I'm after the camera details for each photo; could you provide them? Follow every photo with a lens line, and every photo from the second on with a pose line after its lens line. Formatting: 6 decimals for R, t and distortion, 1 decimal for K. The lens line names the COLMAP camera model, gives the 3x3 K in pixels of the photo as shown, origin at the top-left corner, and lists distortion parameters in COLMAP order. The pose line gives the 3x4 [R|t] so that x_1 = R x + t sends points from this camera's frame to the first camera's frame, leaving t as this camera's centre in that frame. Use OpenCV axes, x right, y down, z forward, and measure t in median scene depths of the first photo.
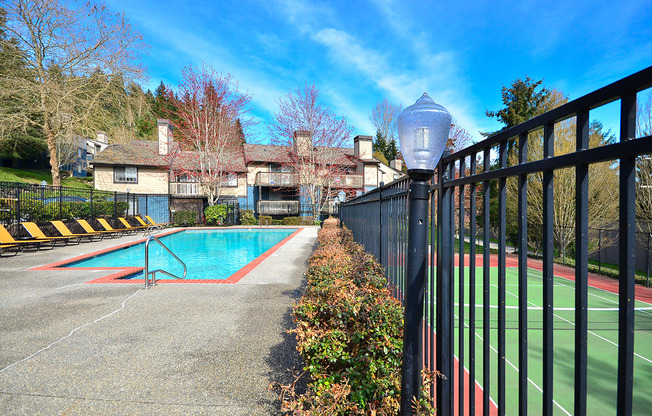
lens RADIAL K [[340.4, 0, 334.9], [0, 340.4, 209.3], [0, 0, 1]] dist [0.030460, 0.000199]
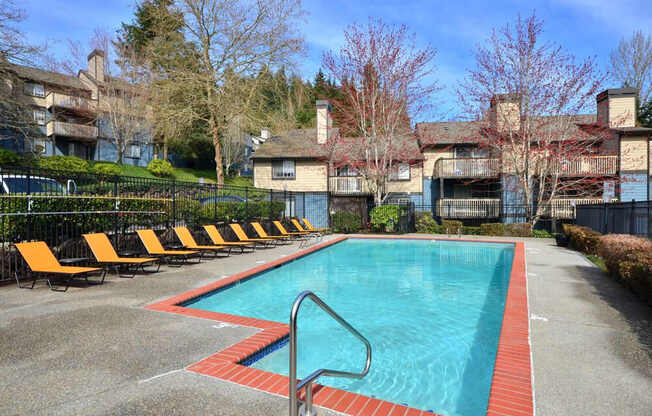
lens RADIAL K [[340.4, 0, 334.9], [0, 340.4, 209.3], [0, 0, 1]] dist [0.030460, 0.000199]
pose [[0.913267, 0.007119, -0.407299, -0.138665], [-0.002951, 0.999937, 0.010860, -0.010908], [0.407350, -0.008716, 0.913230, 0.266815]]
